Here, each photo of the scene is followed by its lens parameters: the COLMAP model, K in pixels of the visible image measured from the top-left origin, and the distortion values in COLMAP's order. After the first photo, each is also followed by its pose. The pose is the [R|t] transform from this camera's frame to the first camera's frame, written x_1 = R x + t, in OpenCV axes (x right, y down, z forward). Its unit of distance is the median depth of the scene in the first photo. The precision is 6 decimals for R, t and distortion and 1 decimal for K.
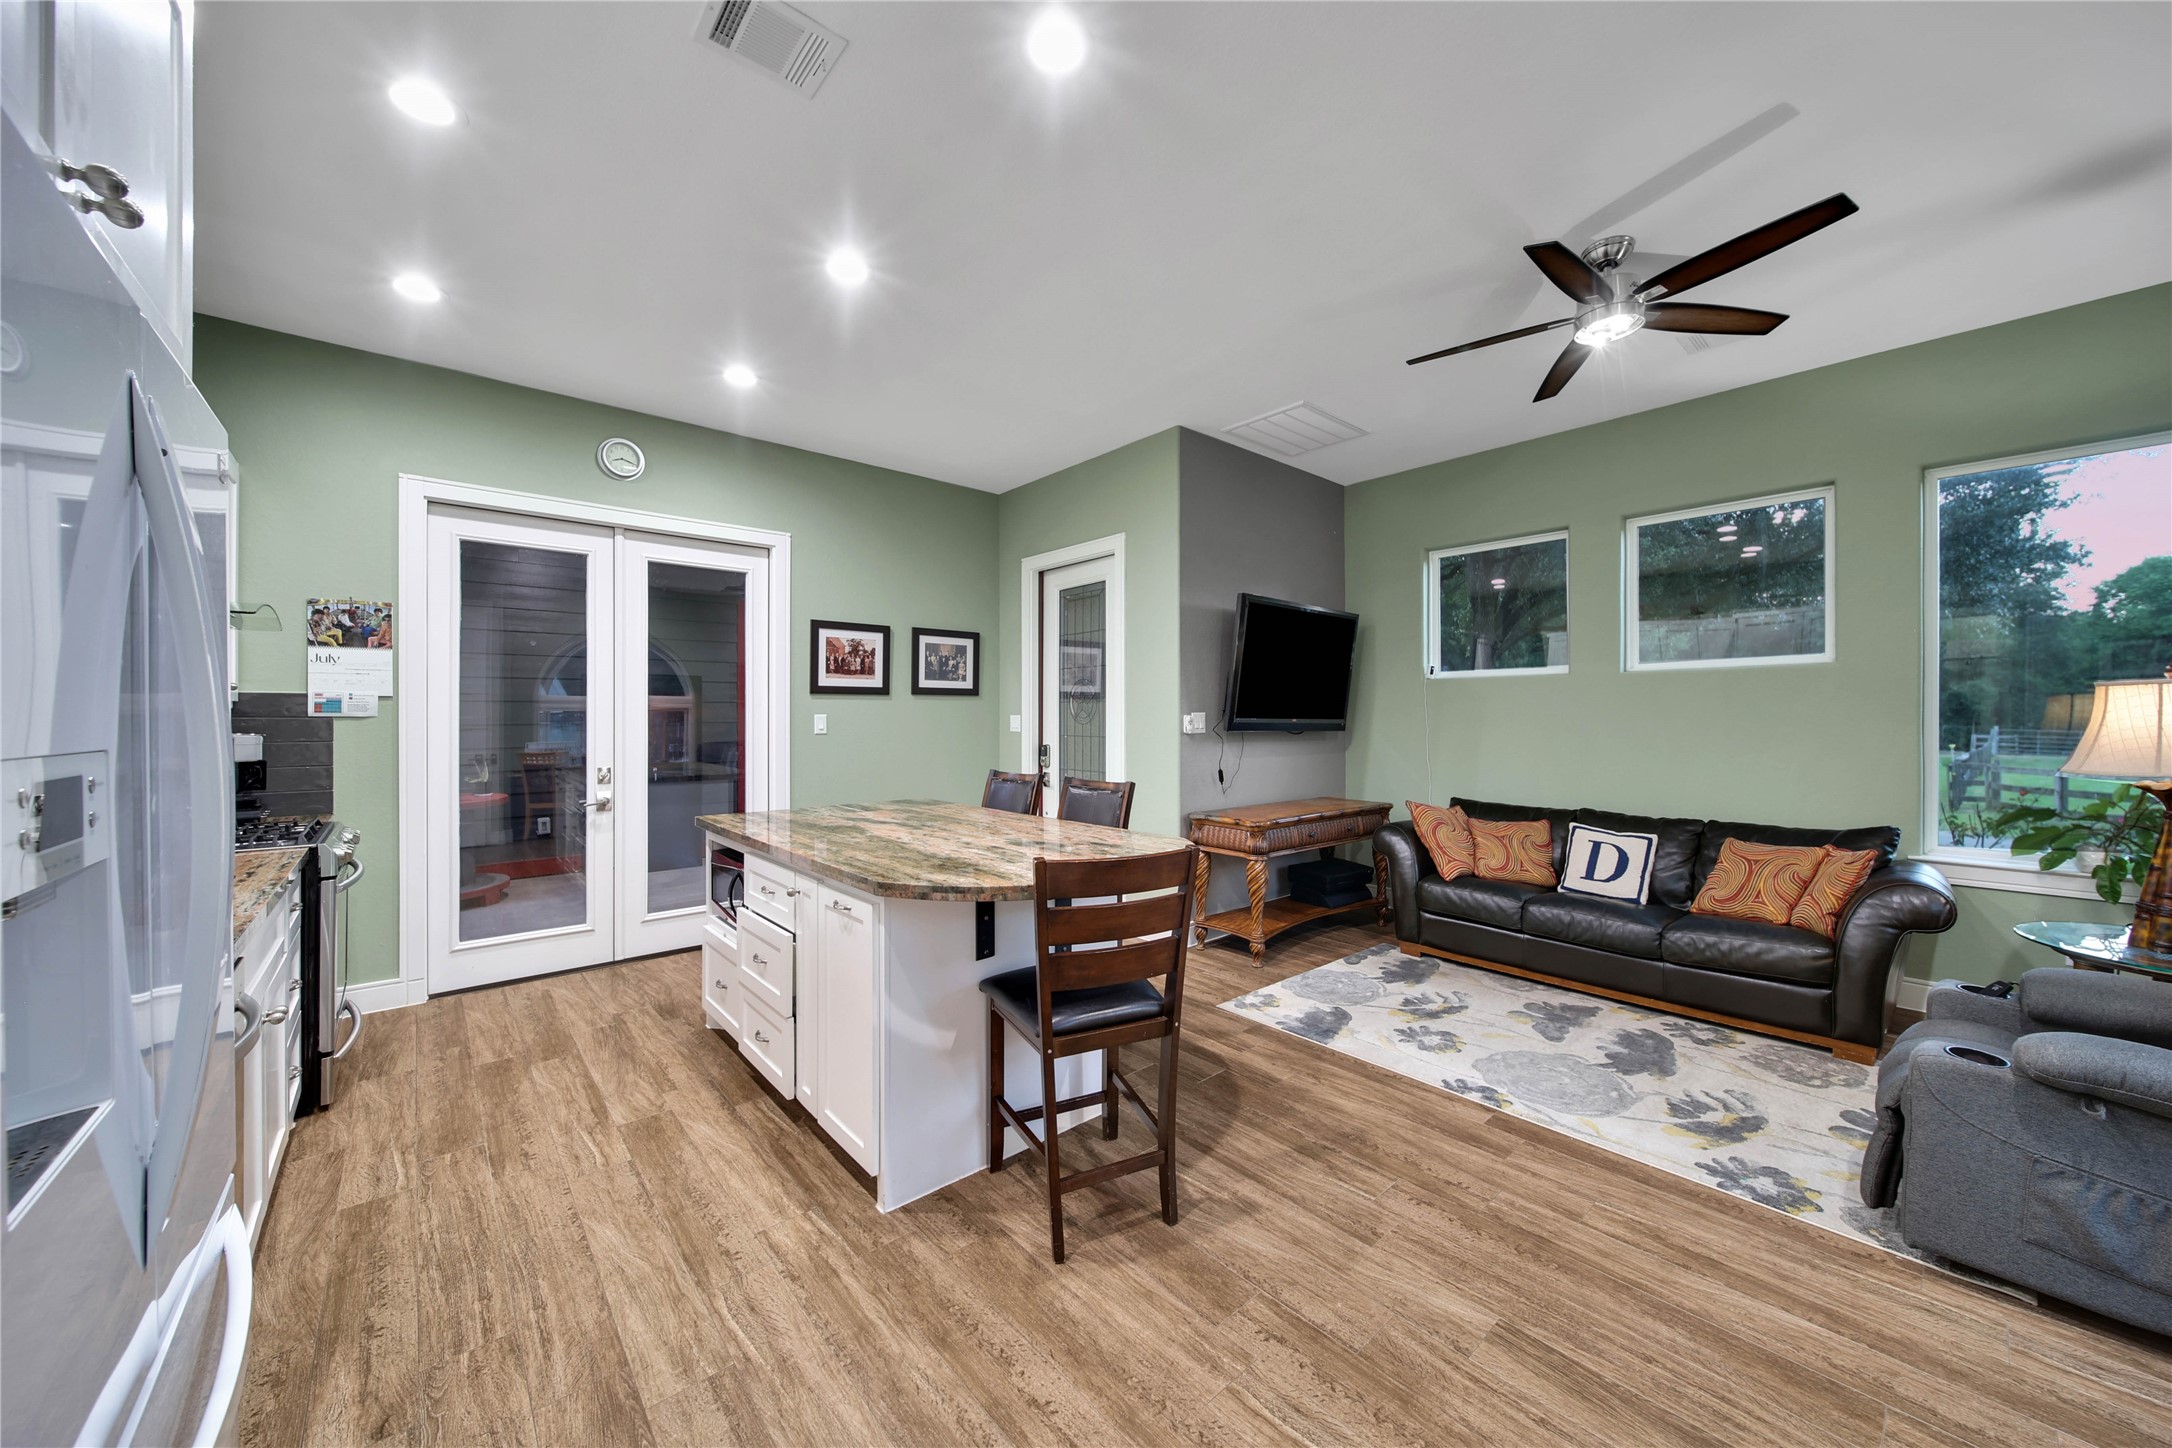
lens RADIAL K [[780.9, 0, 1091.1], [0, 780.9, 713.9], [0, 0, 1]] dist [0.000445, -0.000193]
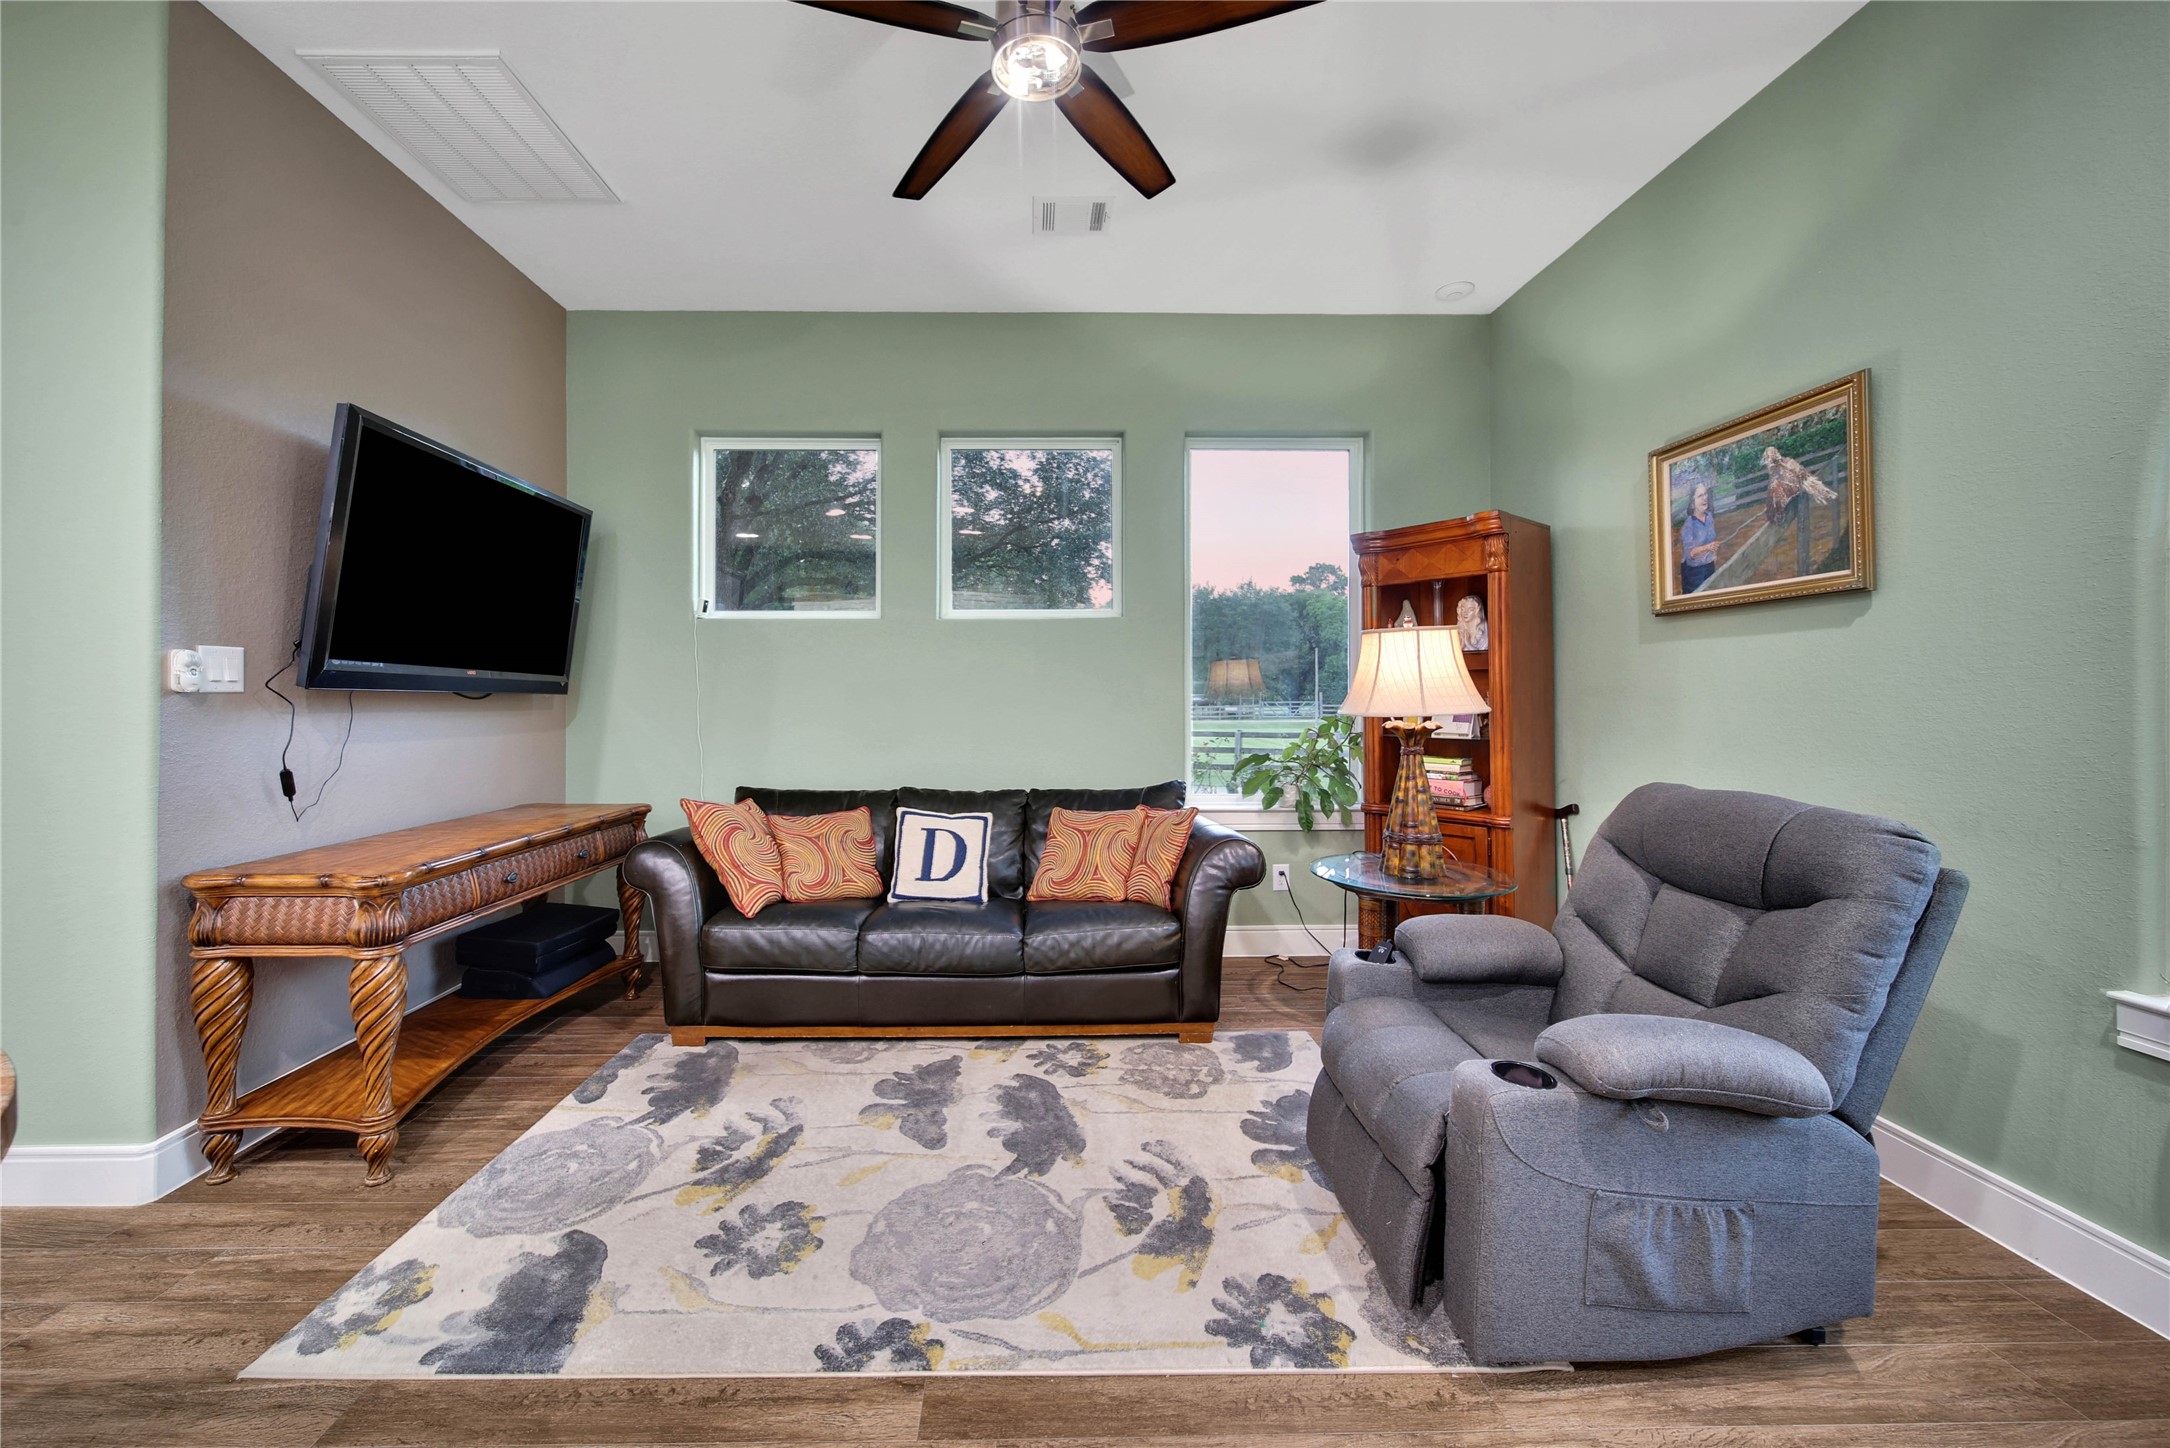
lens RADIAL K [[864.1, 0, 1079.1], [0, 864.1, 683.4], [0, 0, 1]] dist [-0.003210, -0.000985]
pose [[0.644251, 0.007248, 0.764779, 0.091106], [-0.001140, 0.999963, -0.008516, 0.027779], [-0.764813, 0.004614, 0.644236, 0.359840]]
